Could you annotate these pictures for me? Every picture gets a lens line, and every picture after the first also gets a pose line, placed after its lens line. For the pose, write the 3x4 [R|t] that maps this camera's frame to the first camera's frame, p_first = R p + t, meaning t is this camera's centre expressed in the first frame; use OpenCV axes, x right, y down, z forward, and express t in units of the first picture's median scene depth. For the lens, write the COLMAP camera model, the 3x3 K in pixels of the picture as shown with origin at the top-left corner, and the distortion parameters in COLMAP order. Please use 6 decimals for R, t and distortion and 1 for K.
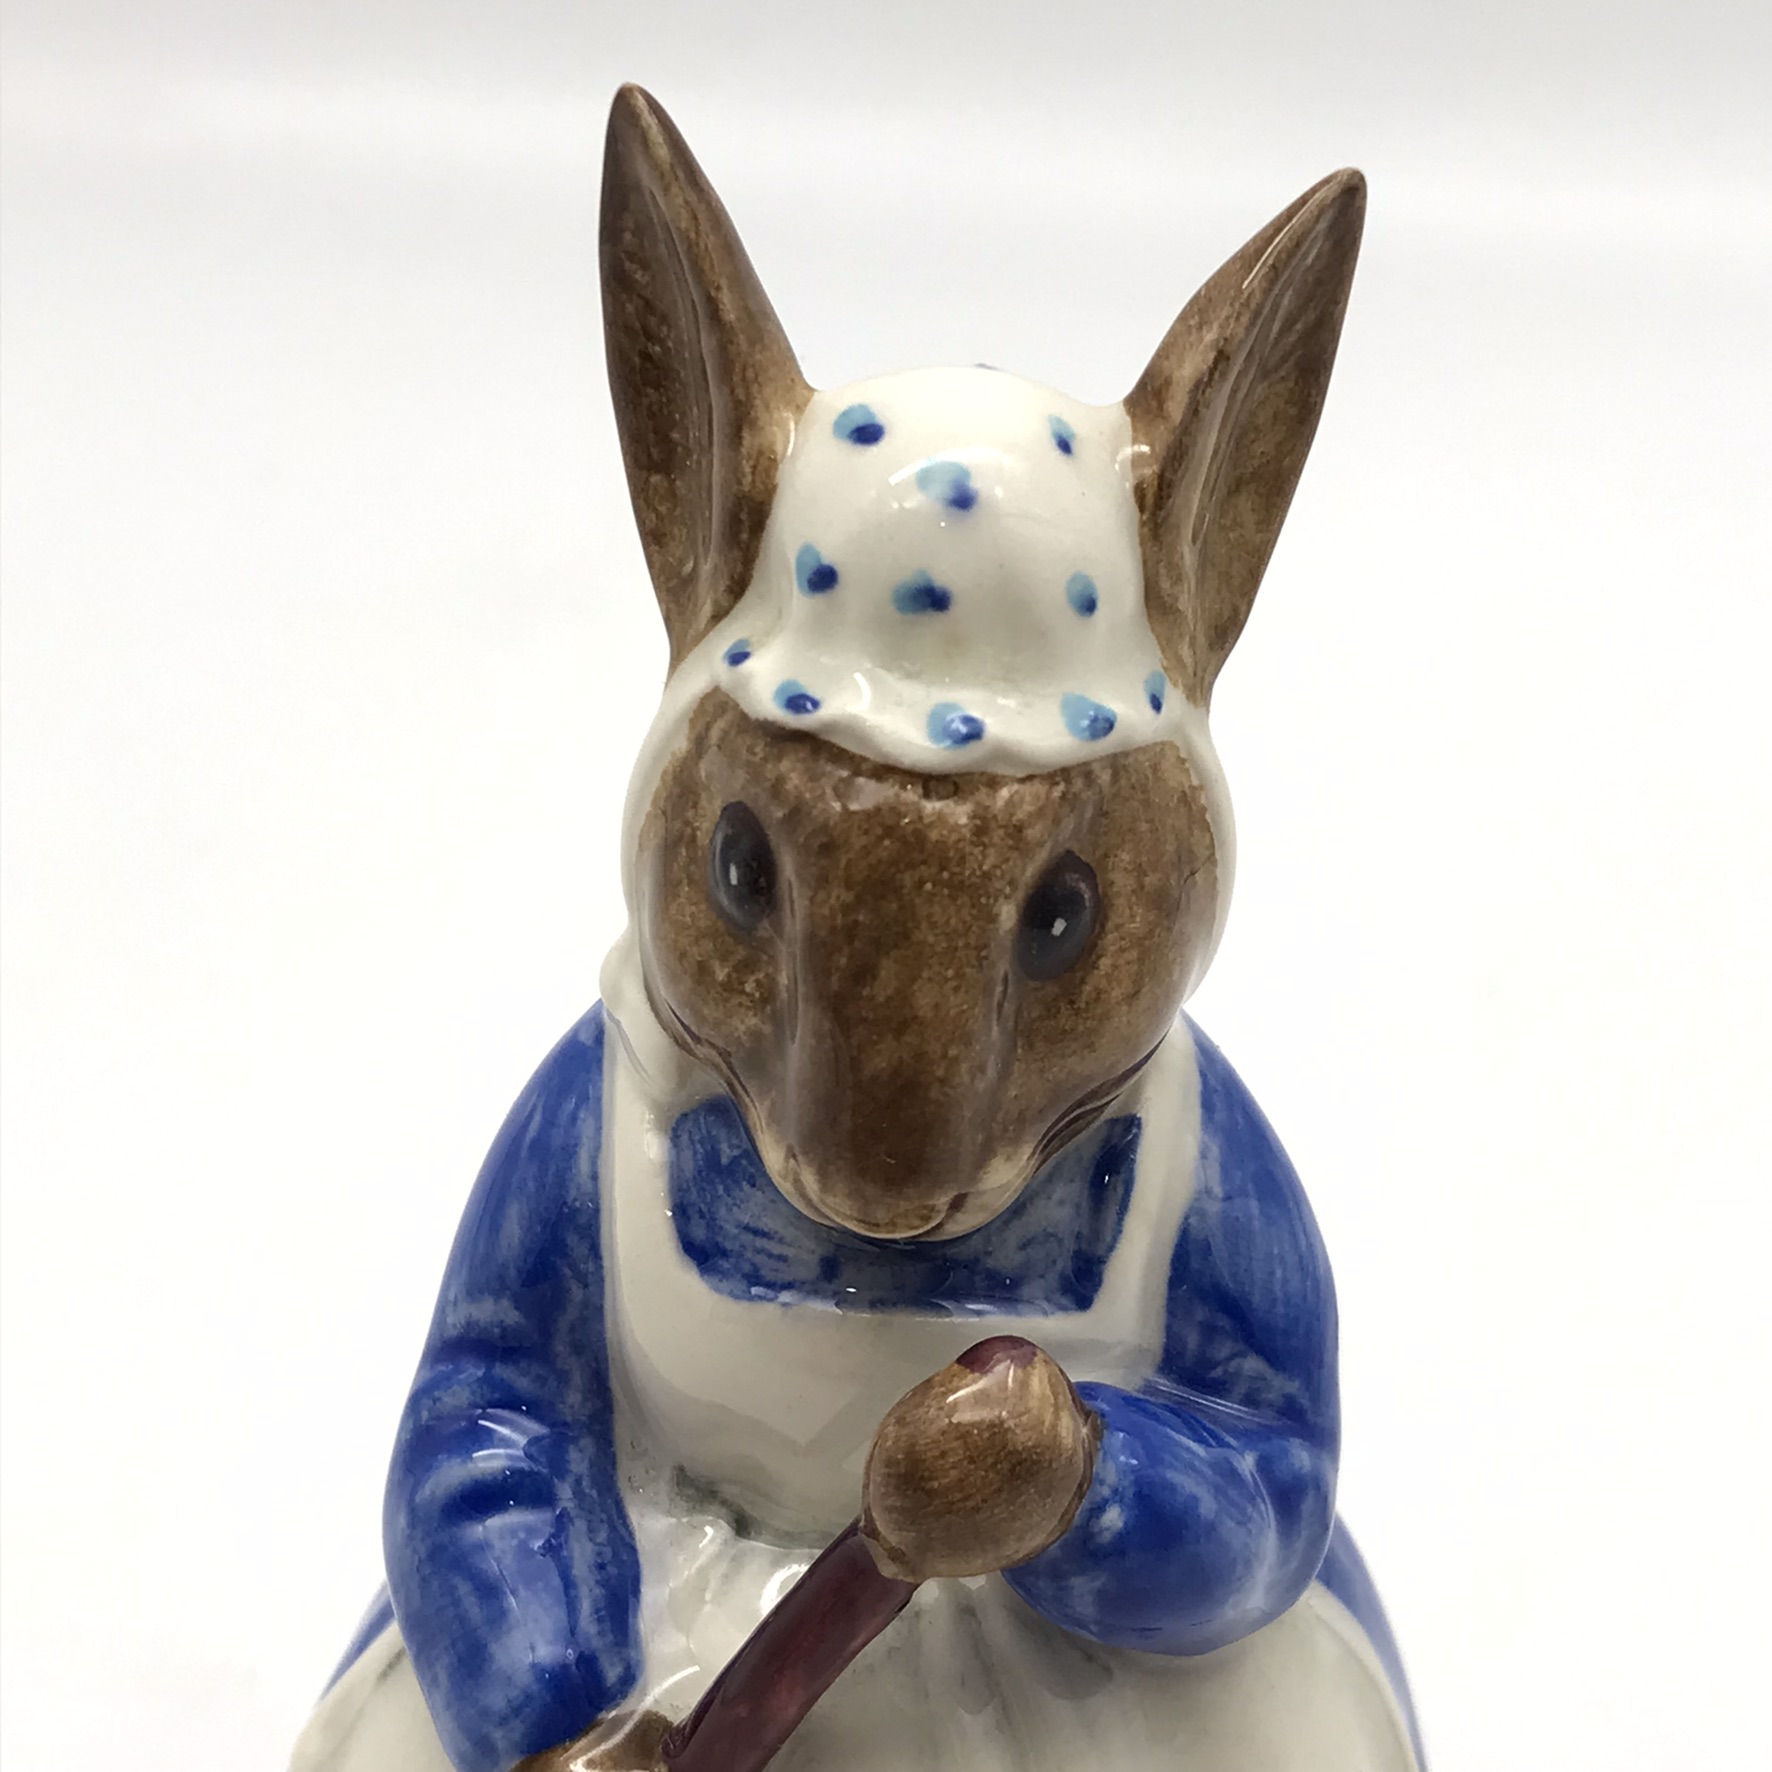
lens RADIAL K [[3577.1, 0, 886.0], [0, 3577.1, 886.0], [0, 0, 1]] dist [0.312220, -1.760720]
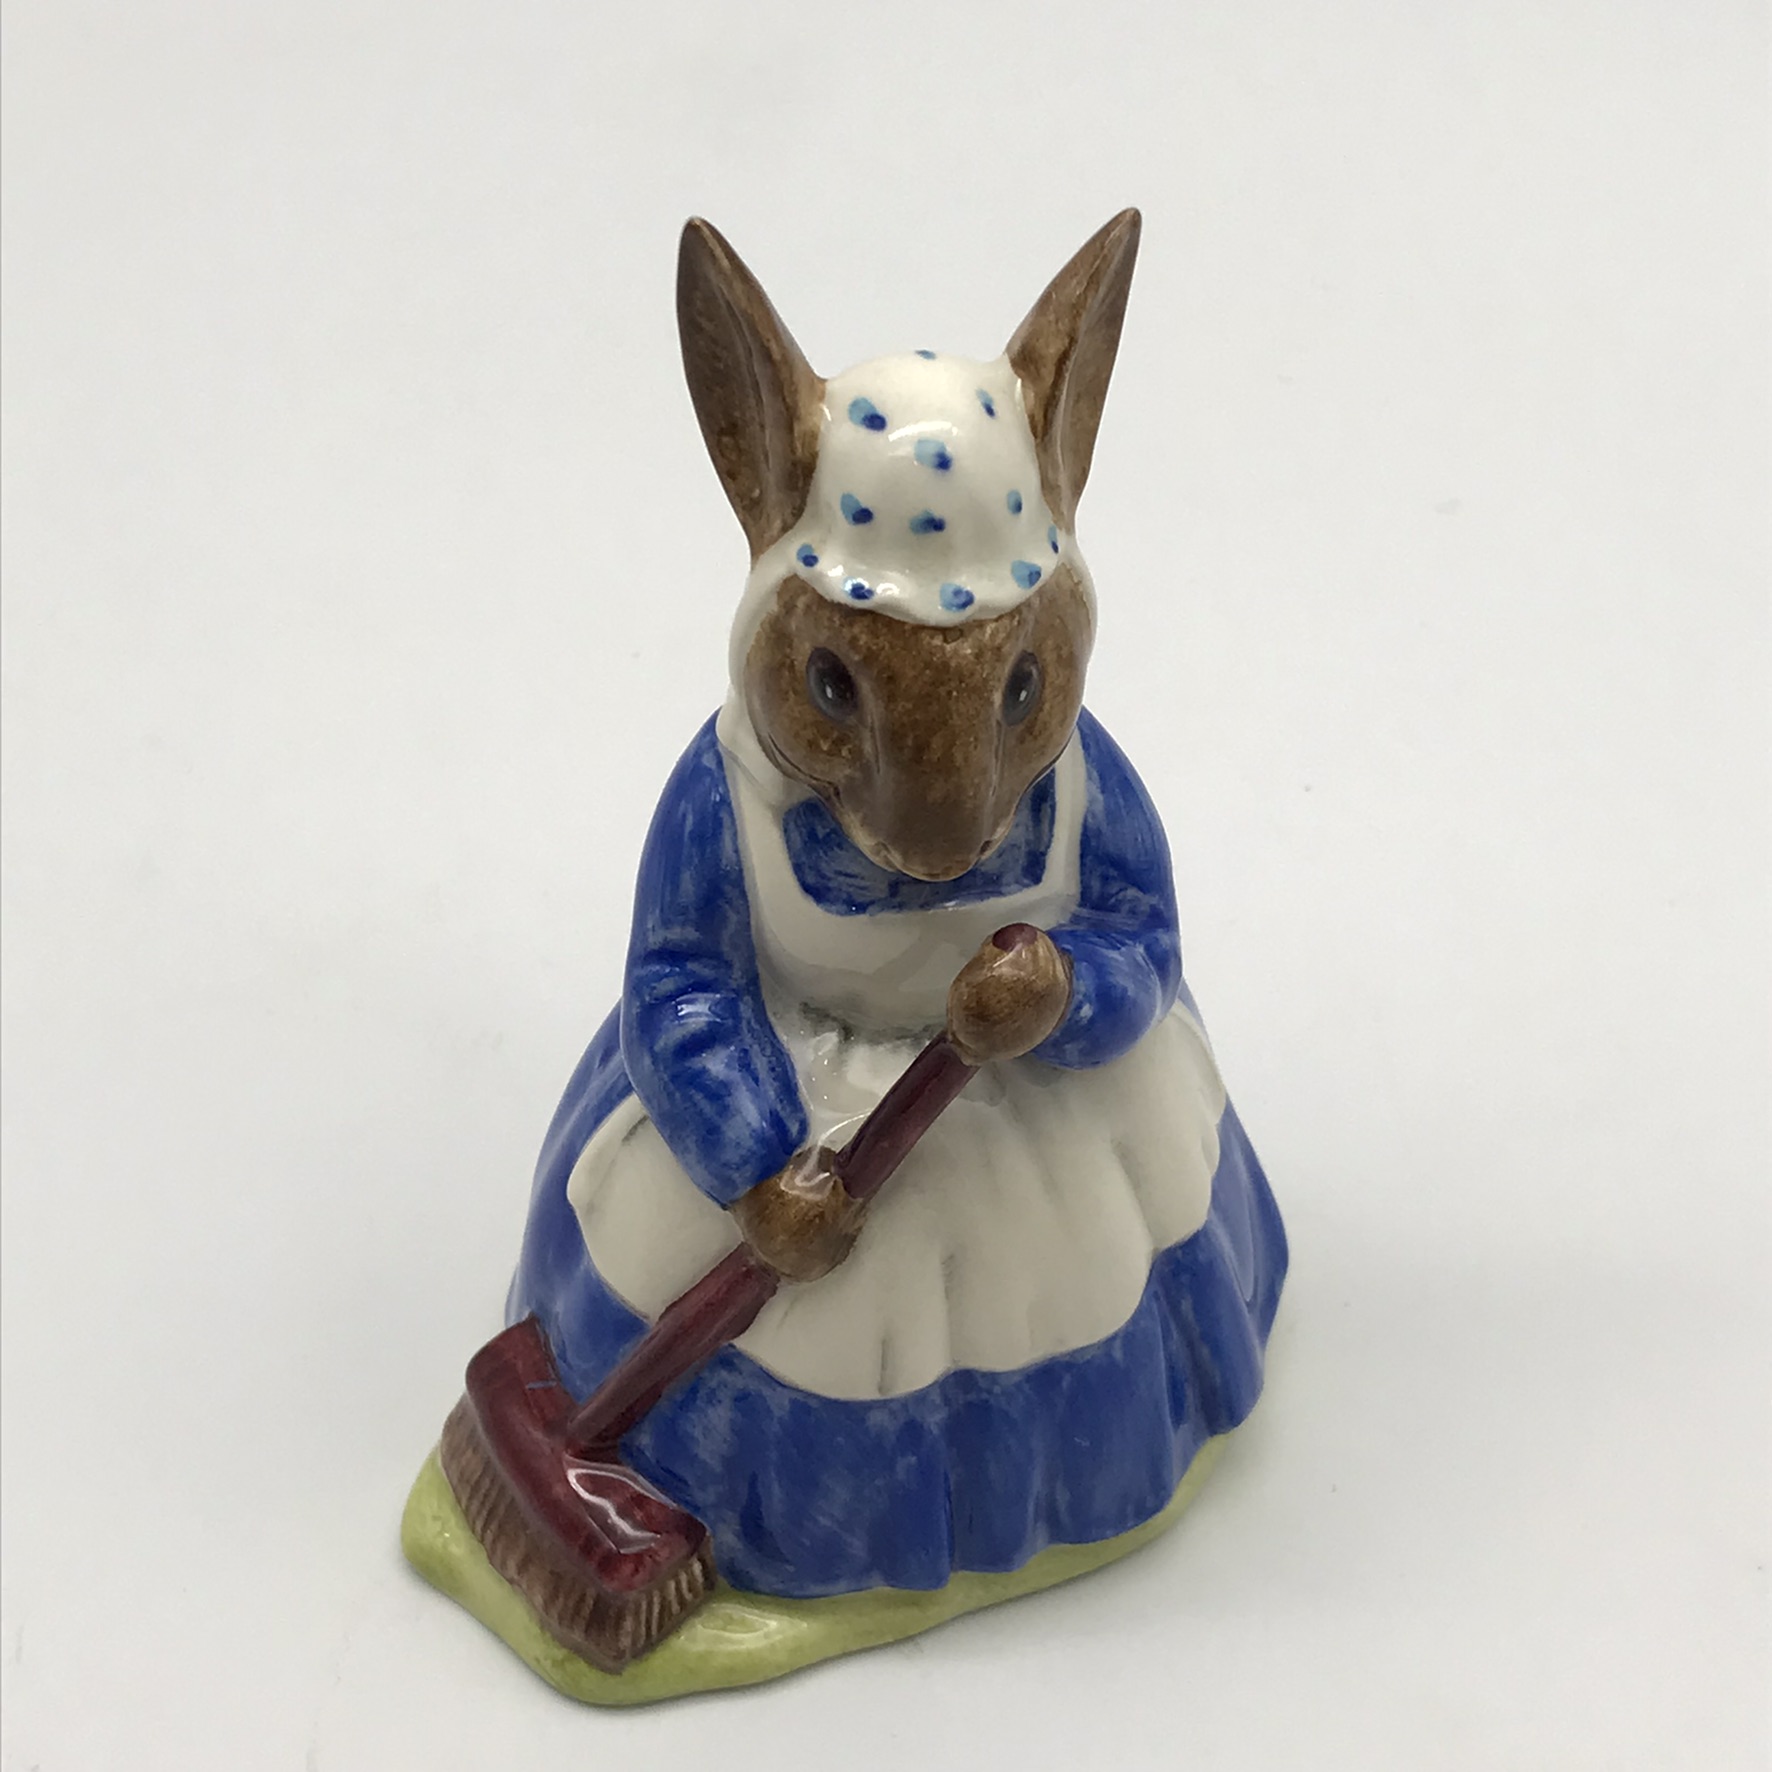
lens RADIAL K [[3577.1, 0, 886.0], [0, 3577.1, 886.0], [0, 0, 1]] dist [0.312220, -1.760720]
pose [[0.974292, -0.168434, 0.149615, -0.278370], [0.122691, 0.953678, 0.274672, -0.368472], [-0.188949, -0.249254, 0.949827, -0.619699]]
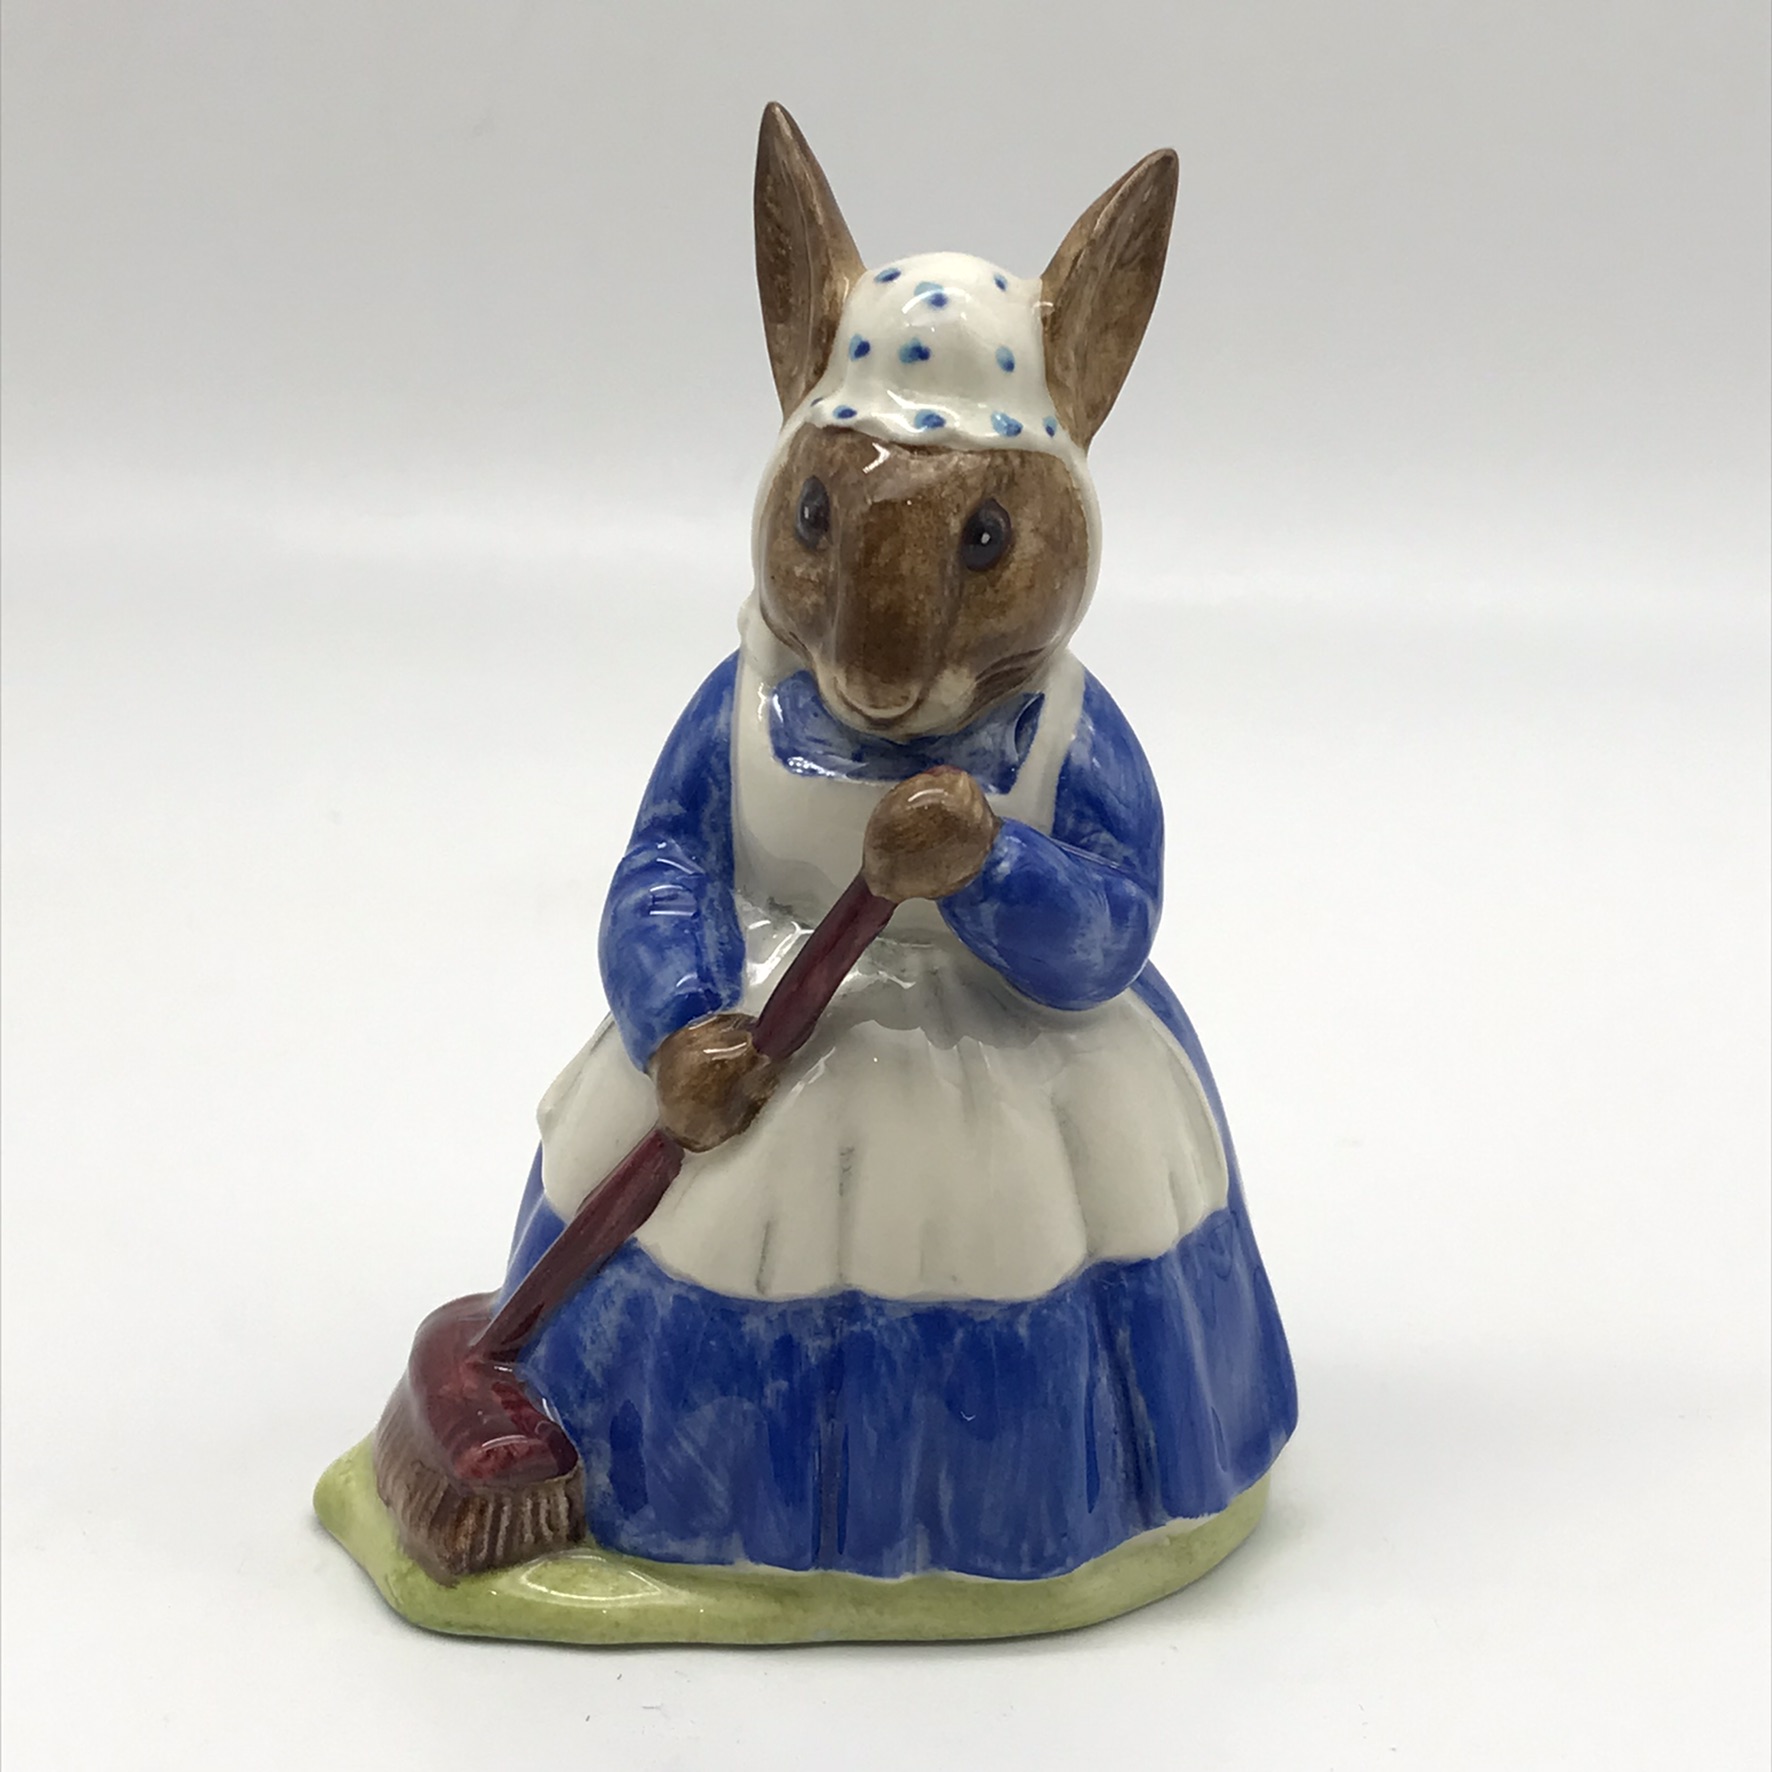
lens RADIAL K [[3418.2, 0, 886.0], [0, 3418.2, 886.0], [0, 0, 1]] dist [0.249236, -0.443060]
pose [[0.995879, 0.026895, -0.086611, 0.146400], [-0.042350, 0.982407, -0.181889, 0.477730], [0.080195, 0.184807, 0.979497, -0.622353]]
